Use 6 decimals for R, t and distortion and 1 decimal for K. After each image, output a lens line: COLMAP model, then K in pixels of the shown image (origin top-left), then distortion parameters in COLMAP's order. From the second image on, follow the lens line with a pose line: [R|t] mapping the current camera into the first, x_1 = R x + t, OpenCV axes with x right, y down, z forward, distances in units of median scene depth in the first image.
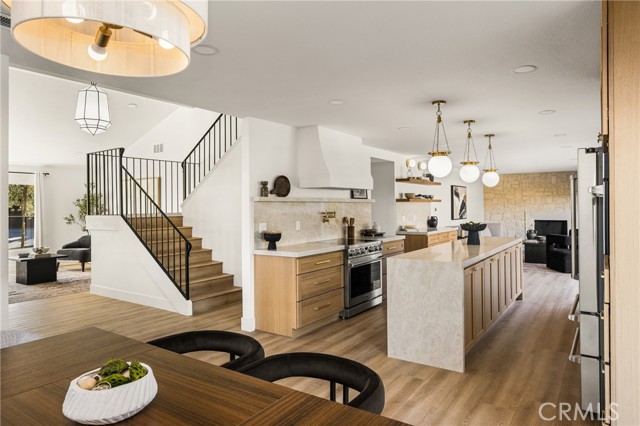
lens RADIAL K [[395.1, 0, 339.8], [0, 395.1, 202.5], [0, 0, 1]] dist [-0.002418, -0.000429]
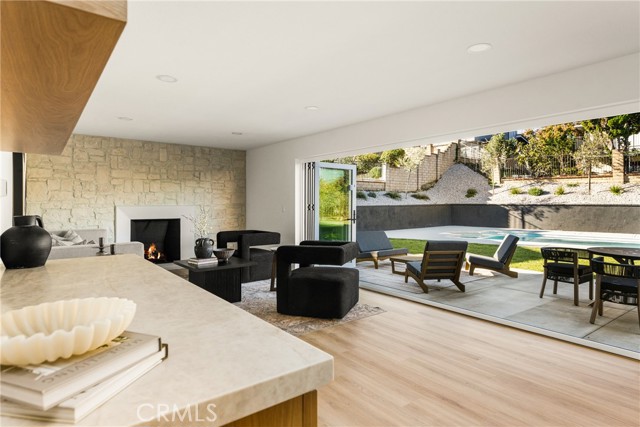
lens RADIAL K [[369.4, 0, 316.4], [0, 369.4, 204.2], [0, 0, 1]] dist [0.004157, 0.000459]
pose [[0.334432, 0.007912, 0.942387, 0.066477], [-0.013299, 0.999905, -0.003675, 0.020486], [-0.942326, -0.011304, 0.334505, 0.574961]]
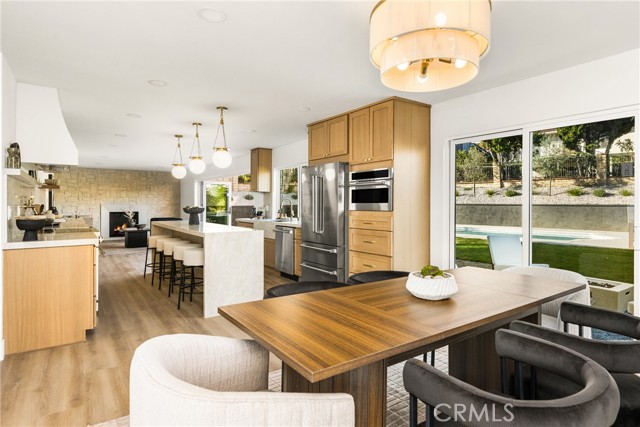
lens RADIAL K [[356.2, 0, 321.2], [0, 356.2, 202.5], [0, 0, 1]] dist [0.000454, 0.000176]
pose [[0.379916, 0.009485, 0.924972, -0.207843], [-0.014377, 0.999887, -0.004348, 0.014183], [-0.924909, -0.011646, 0.380010, 0.082246]]
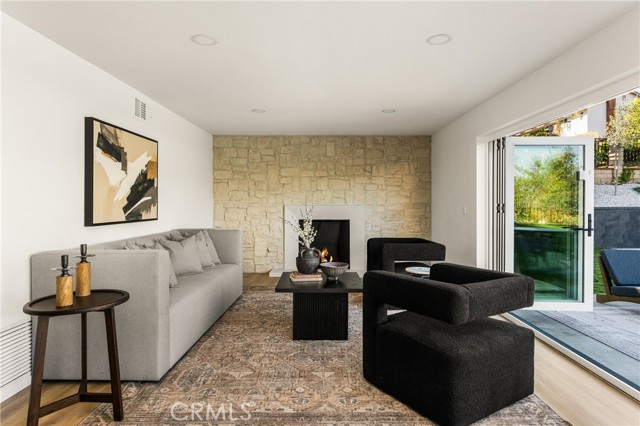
lens RADIAL K [[372.8, 0, 320.0], [0, 372.8, 203.5], [0, 0, 1]] dist [0.000056, 0.000034]
pose [[0.845199, 0.008080, 0.534391, 0.242815], [-0.013028, 0.999900, 0.005487, 0.018748], [-0.534293, -0.011600, 0.845219, 0.554996]]
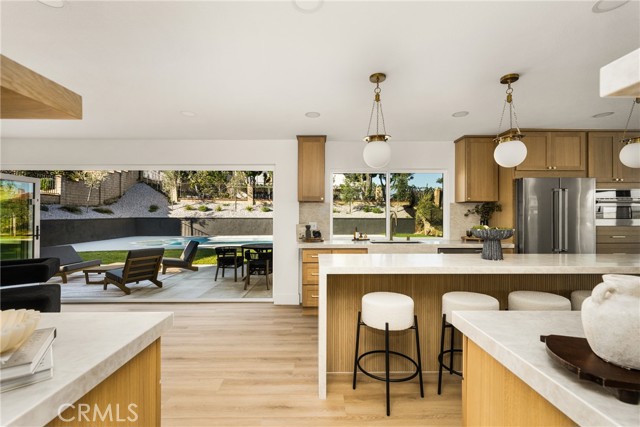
lens RADIAL K [[292.4, 0, 320.0], [0, 292.4, 213.5], [0, 0, 1]] dist [0.003237, 0.000273]
pose [[-0.550994, 0.018839, 0.834296, 0.030741], [-0.002738, 0.999699, -0.024382, 0.018322], [-0.834505, -0.015719, -0.550777, 0.602439]]
